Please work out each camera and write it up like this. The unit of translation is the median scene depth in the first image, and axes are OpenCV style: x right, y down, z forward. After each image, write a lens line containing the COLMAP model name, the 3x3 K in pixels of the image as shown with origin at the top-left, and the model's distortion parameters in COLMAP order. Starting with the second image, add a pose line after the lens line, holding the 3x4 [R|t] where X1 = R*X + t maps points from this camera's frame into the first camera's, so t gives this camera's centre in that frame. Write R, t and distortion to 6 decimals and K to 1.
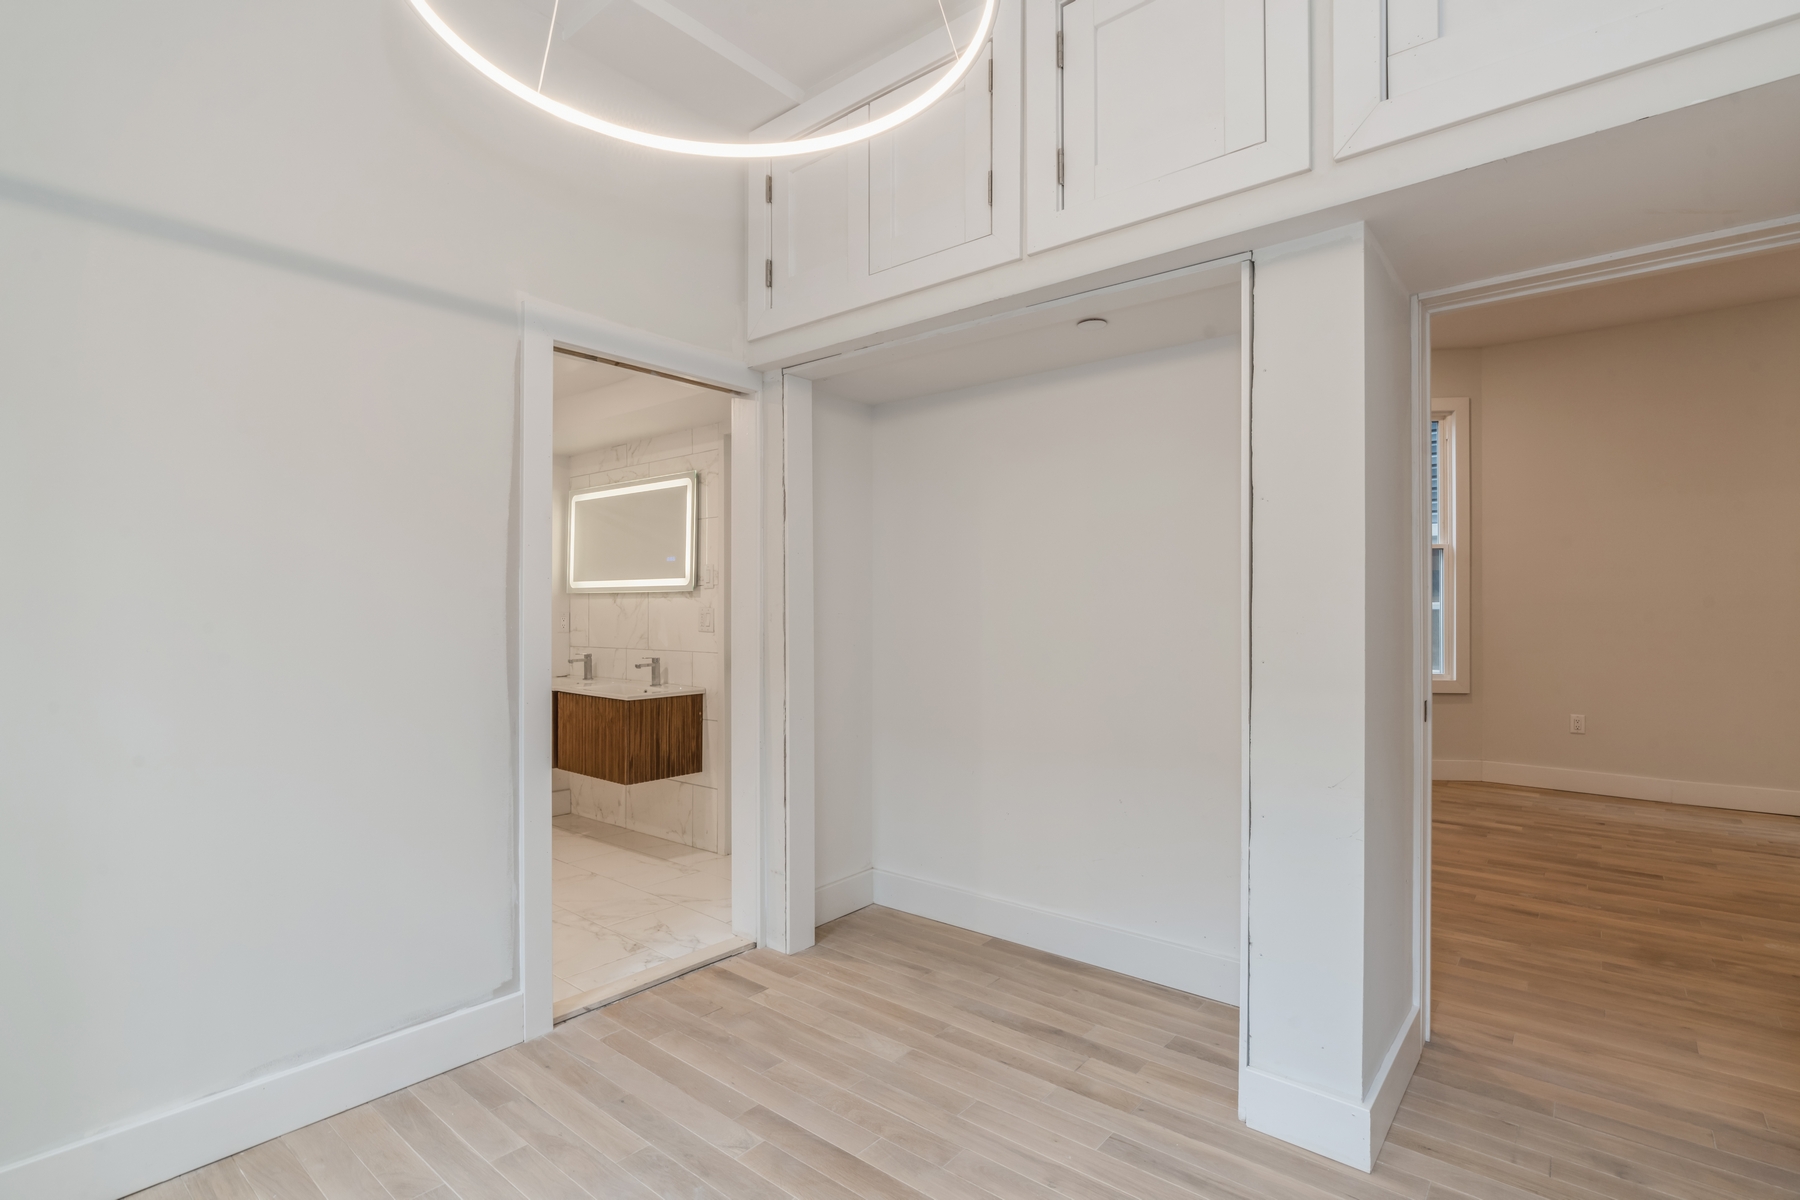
lens RADIAL K [[868.3, 0, 904.8], [0, 868.3, 603.5], [0, 0, 1]] dist [-0.003458, -0.000626]
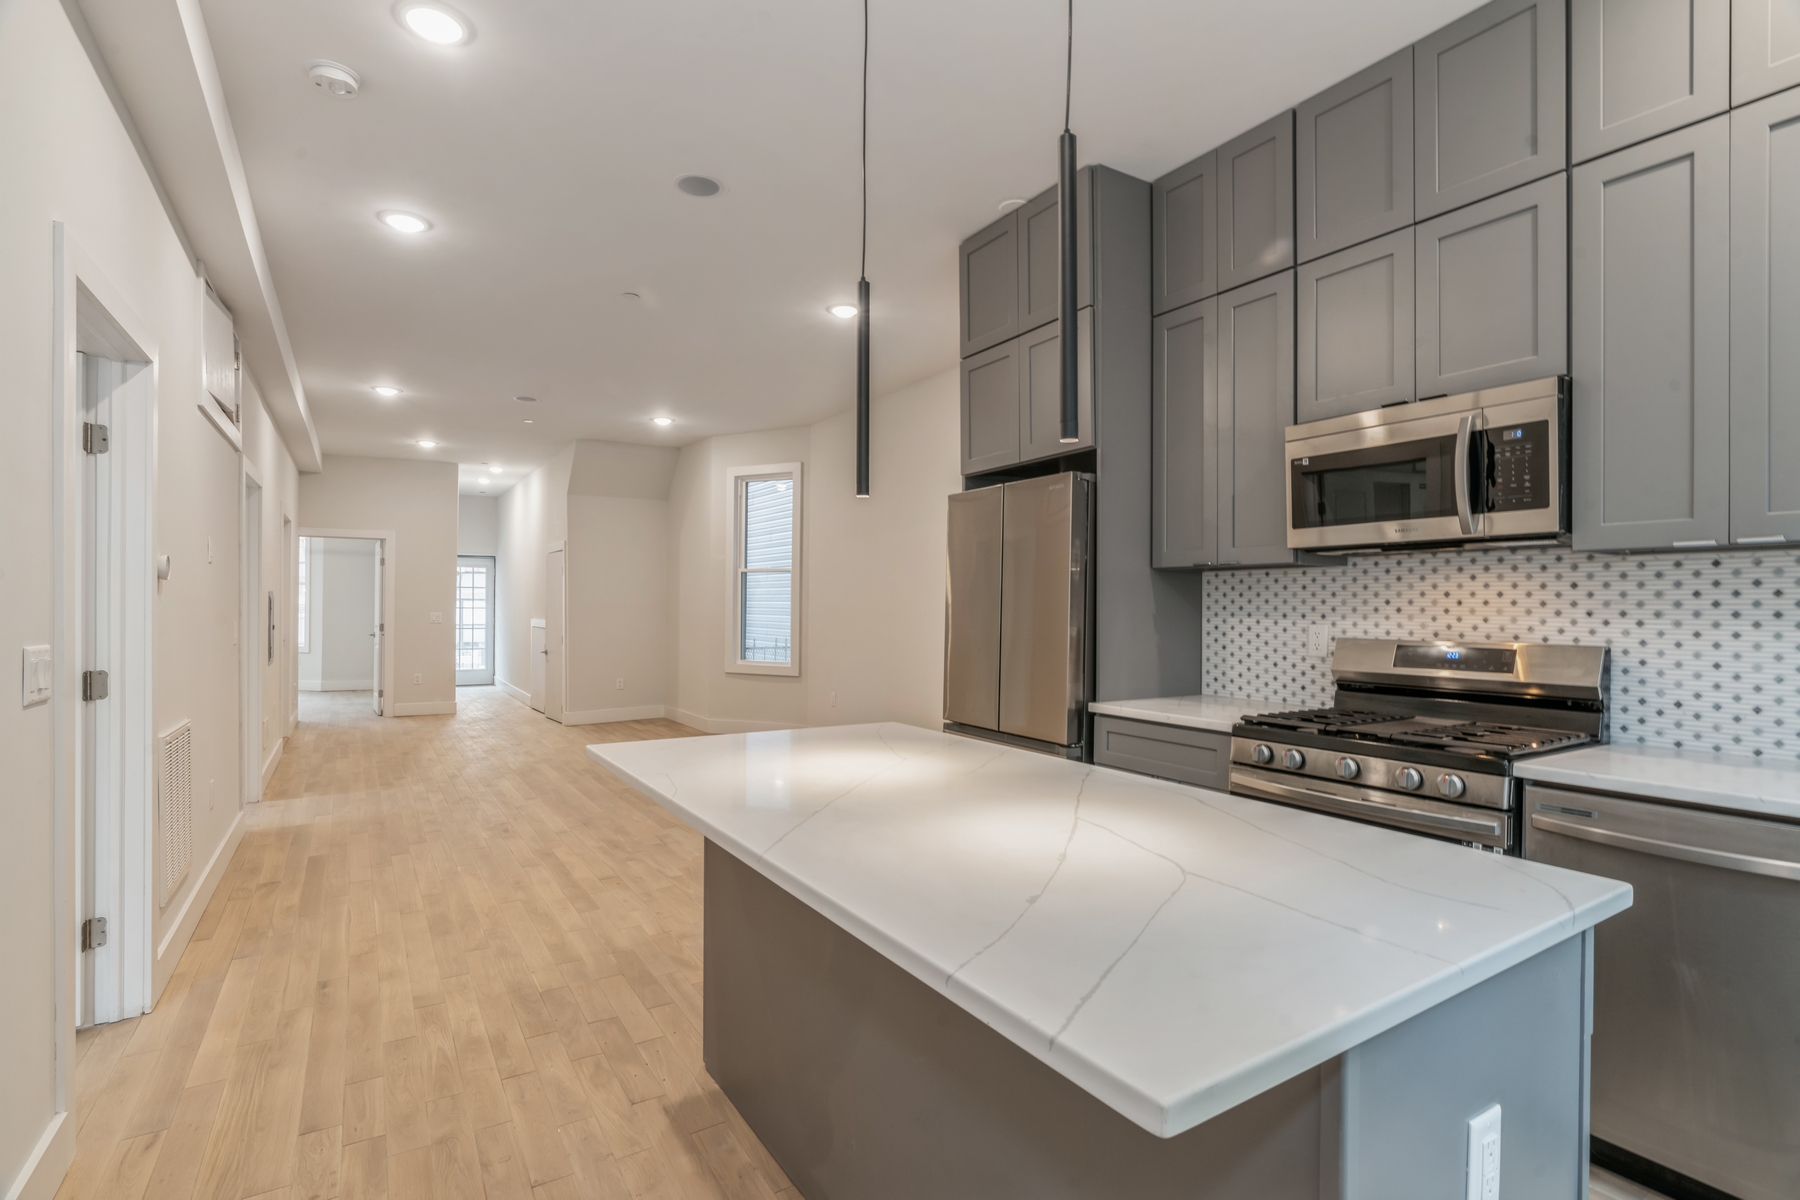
lens RADIAL K [[850.9, 0, 899.7], [0, 850.9, 606.8], [0, 0, 1]] dist [-0.021356, 0.007895]
pose [[0.950688, 0.007256, -0.310063, 2.118500], [-0.005437, 0.999963, 0.006732, -0.029088], [0.310100, -0.004714, 0.950692, -0.416320]]
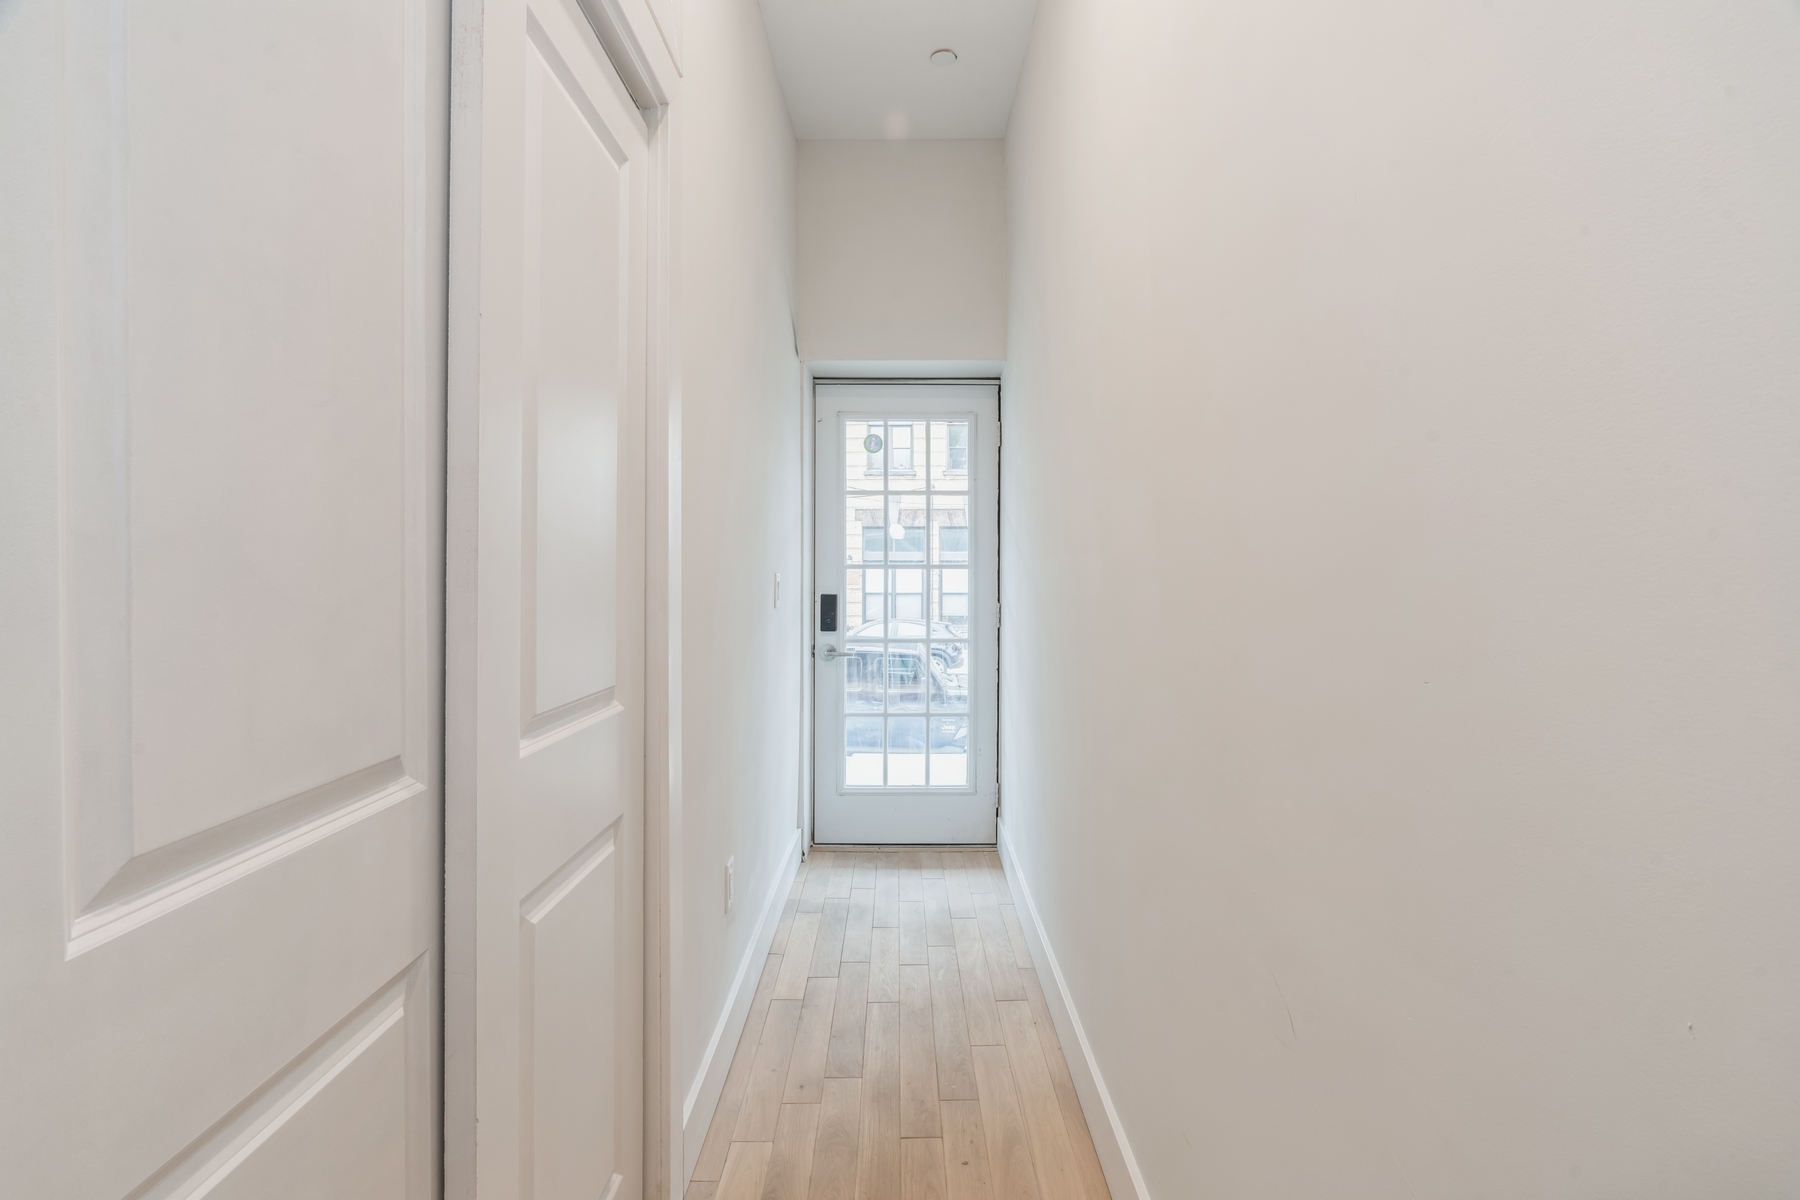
lens RADIAL K [[849.4, 0, 905.0], [0, 849.4, 589.0], [0, 0, 1]] dist [-0.021219, 0.008026]
pose [[0.642430, 0.002880, -0.766339, -0.142060], [-0.000525, 0.999994, 0.003318, 0.038466], [0.766344, -0.001729, 0.642428, 1.958206]]
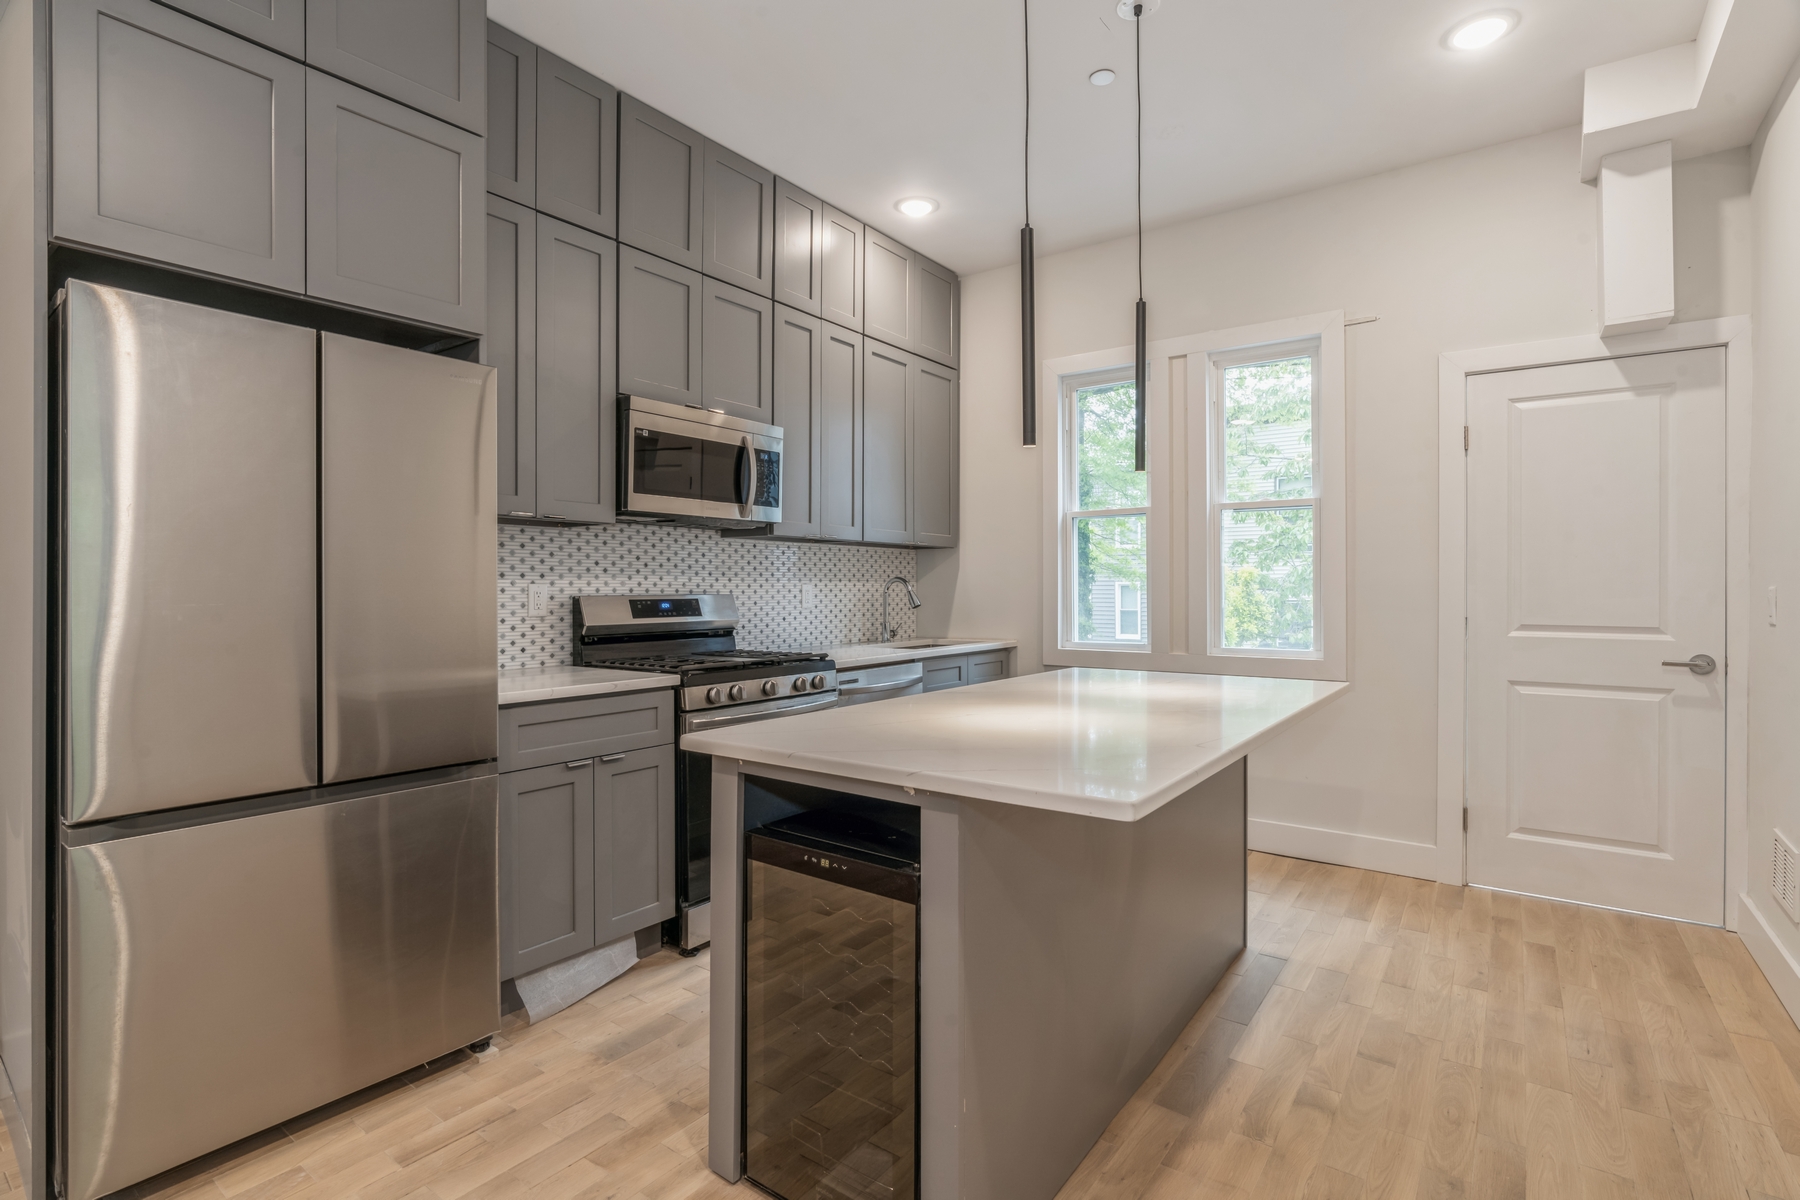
lens RADIAL K [[849.4, 0, 905.0], [0, 849.4, 589.0], [0, 0, 1]] dist [-0.021219, 0.008026]
pose [[-0.060148, -0.000053, 0.998189, 1.340675], [-0.006941, 0.999976, -0.000365, -0.003458], [-0.998165, -0.006950, -0.060147, 0.251285]]
